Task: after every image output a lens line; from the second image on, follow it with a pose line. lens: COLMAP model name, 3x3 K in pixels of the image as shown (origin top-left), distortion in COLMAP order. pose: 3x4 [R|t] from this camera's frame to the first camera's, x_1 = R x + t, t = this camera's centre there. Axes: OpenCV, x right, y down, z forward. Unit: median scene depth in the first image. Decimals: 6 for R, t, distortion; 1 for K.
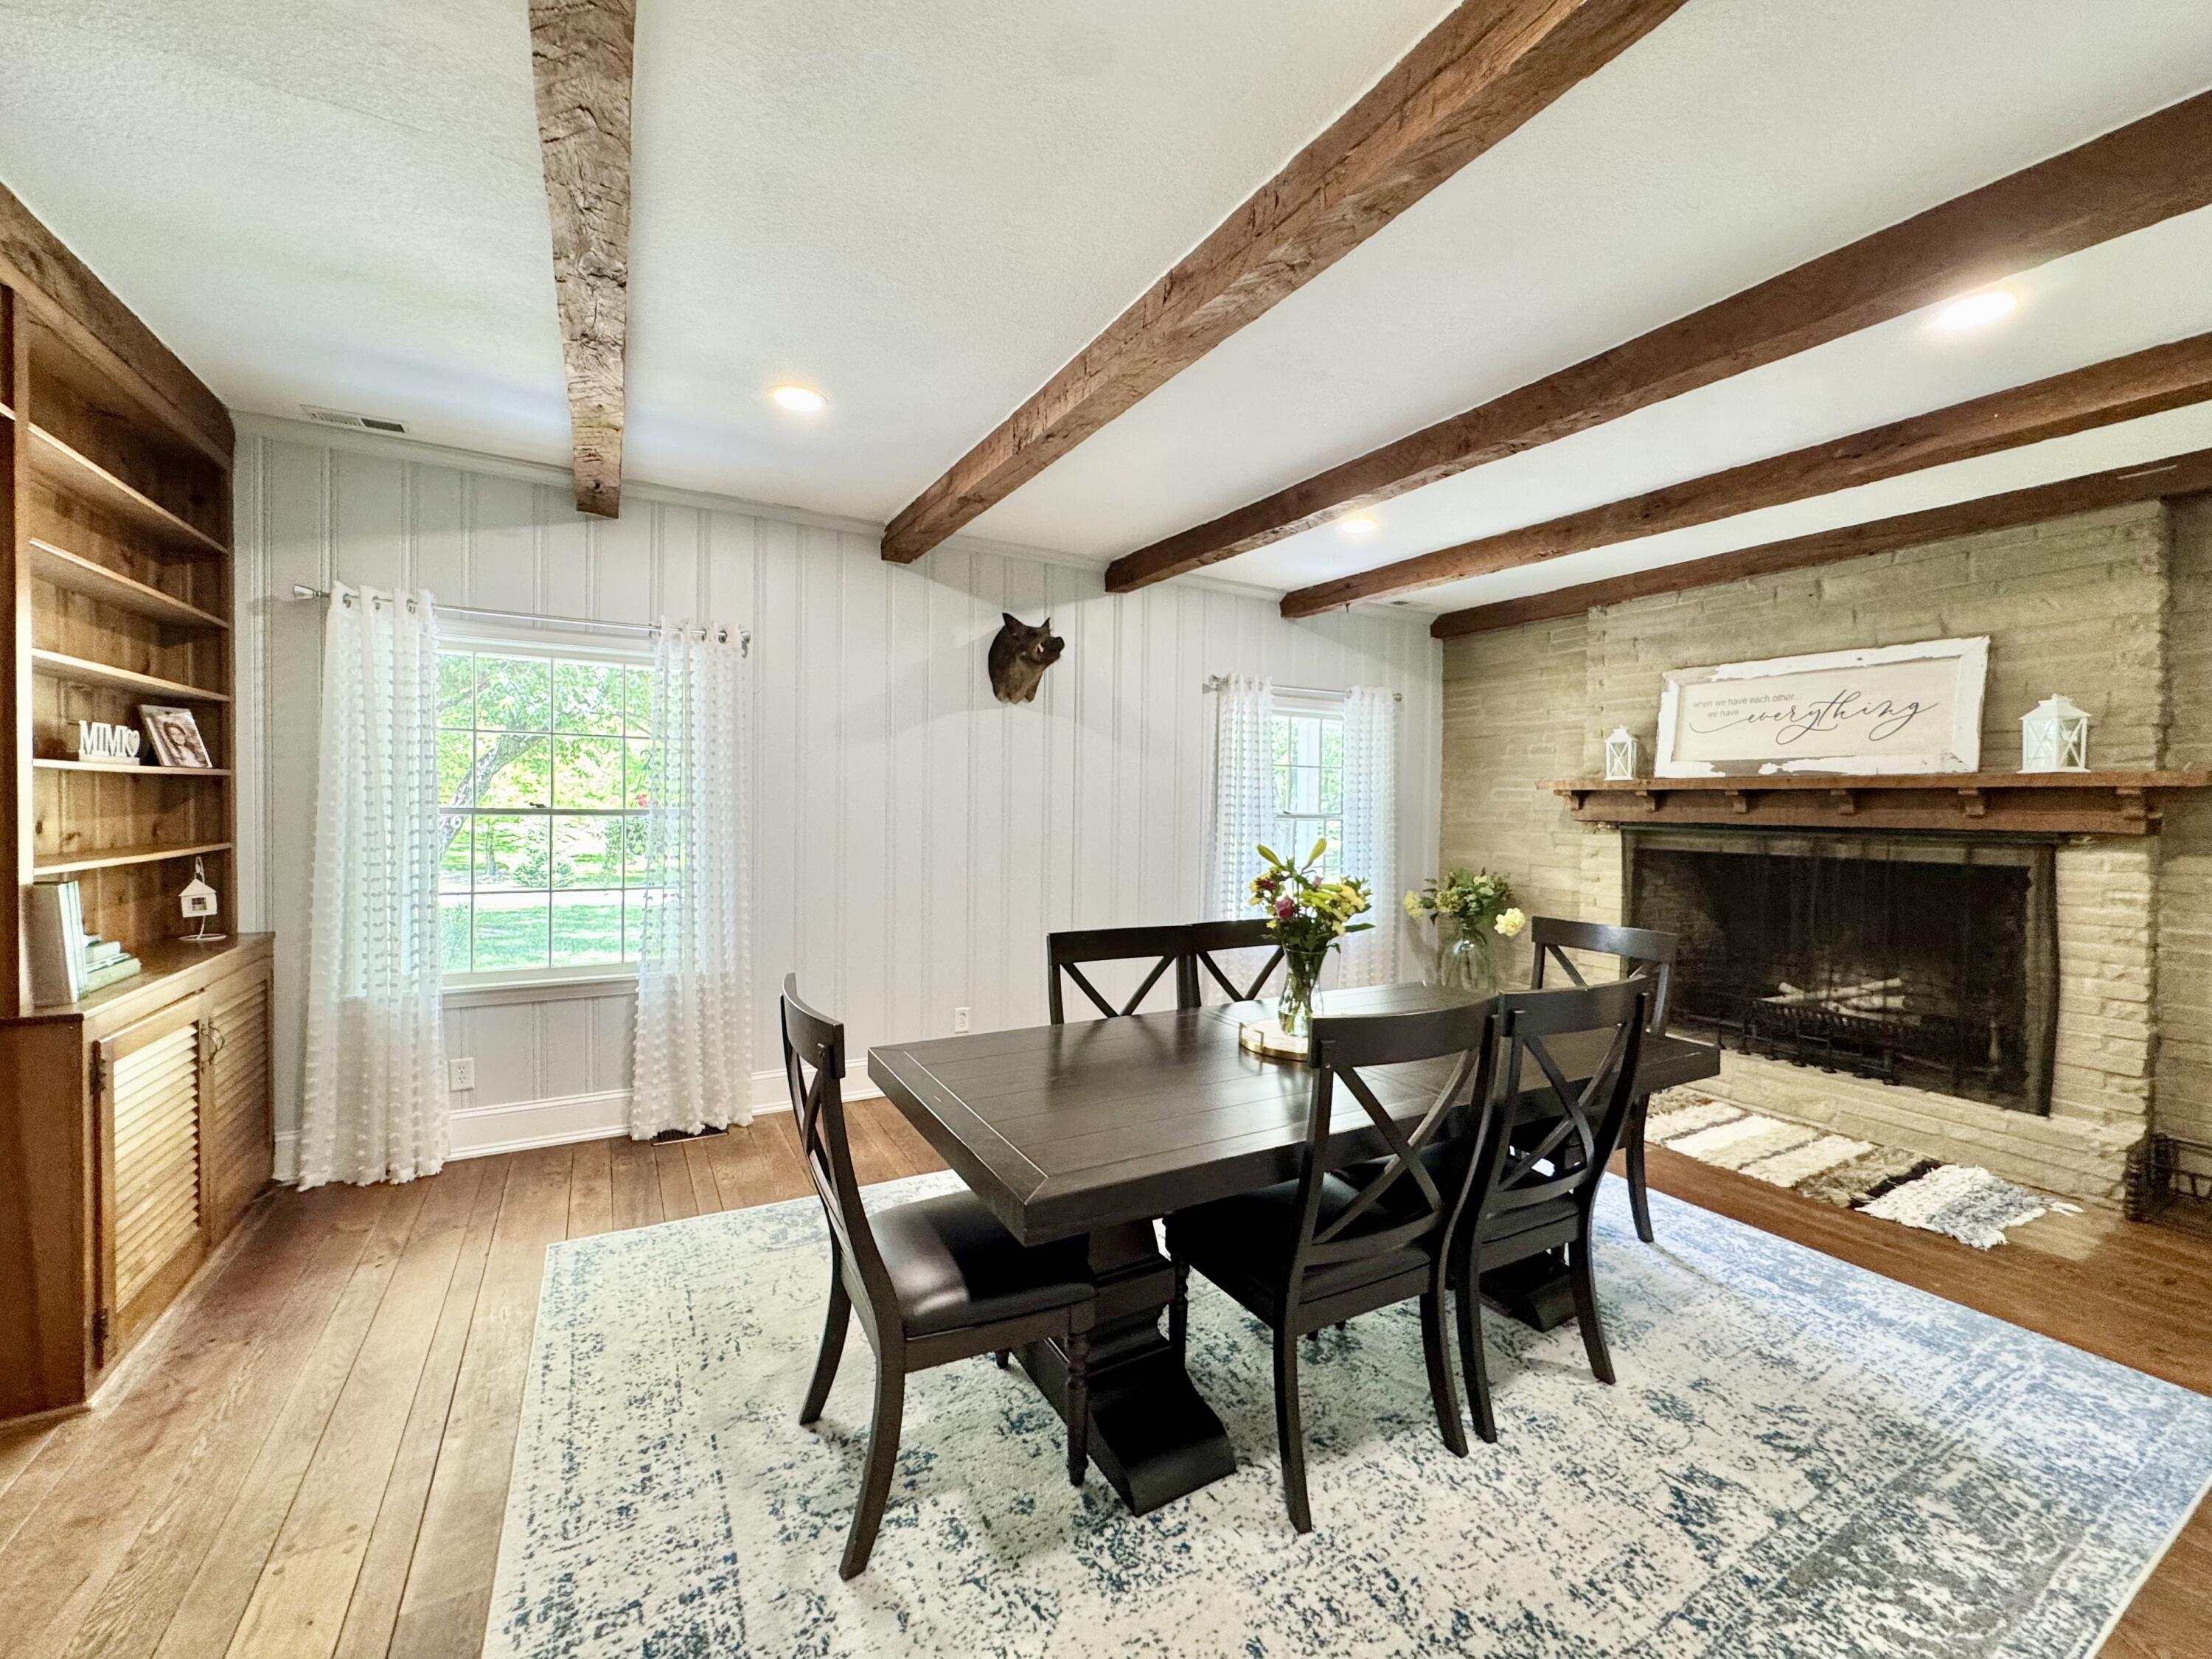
lens RADIAL K [[877.2, 0, 1095.8], [0, 877.2, 824.4], [0, 0, 1]] dist [-0.004873, -0.000165]
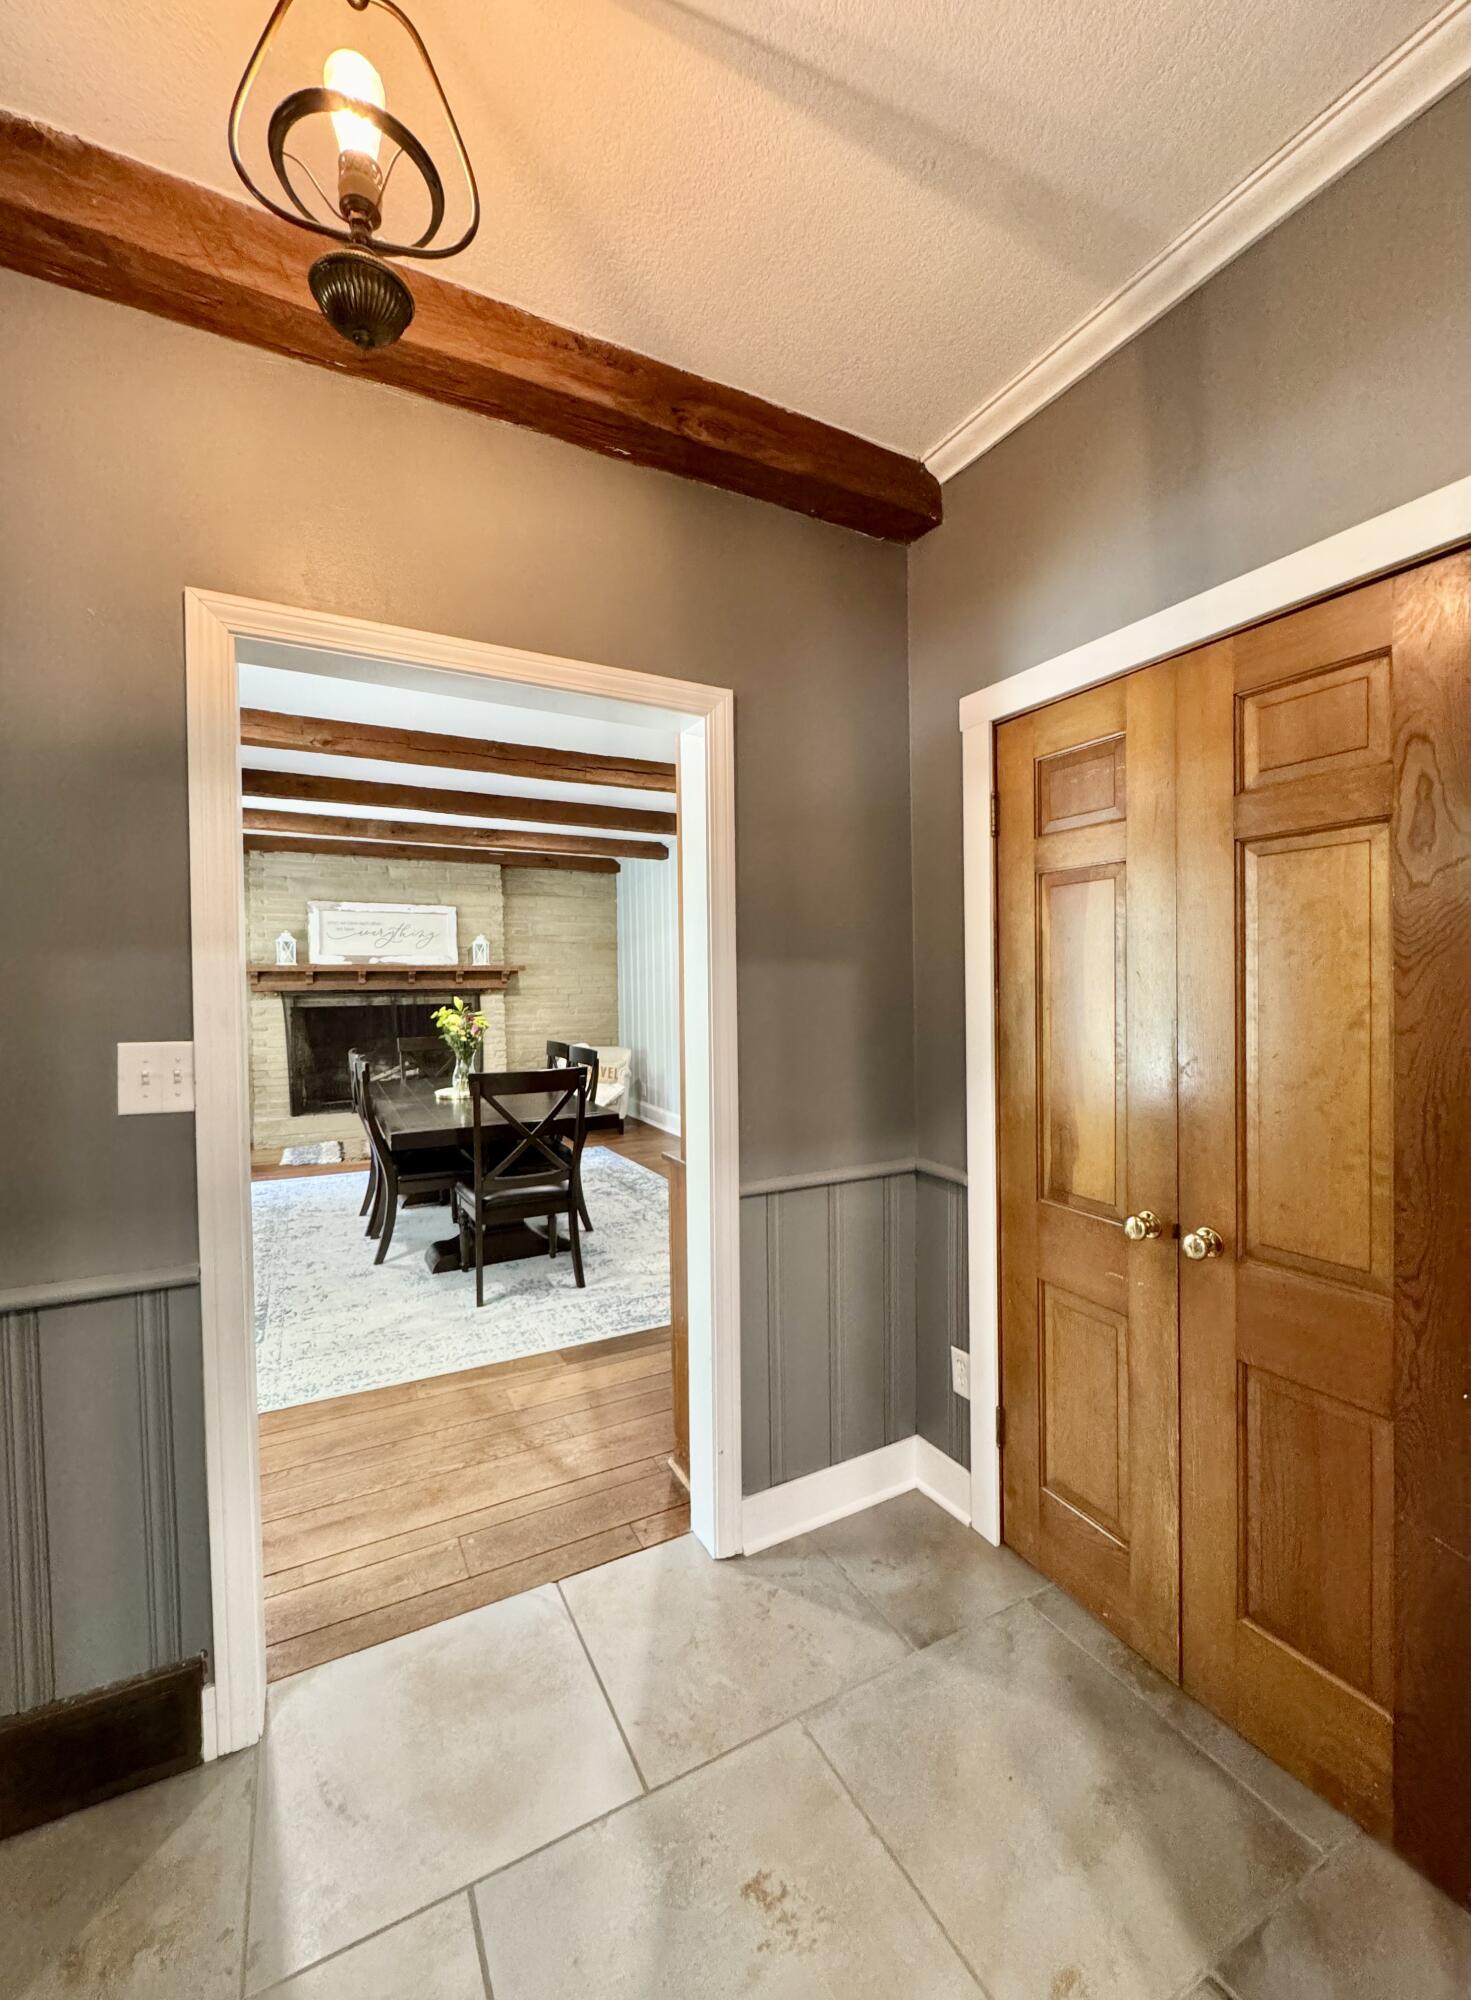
lens RADIAL K [[817.3, 0, 735.5], [0, 817.3, 1000.0], [0, 0, 1]] dist [0.000029, 0.000003]
pose [[0.006176, -0.036901, 0.999300, -1.177724], [0.031500, 0.998830, 0.036689, -0.020908], [-0.999485, 0.031251, 0.007331, 0.230099]]
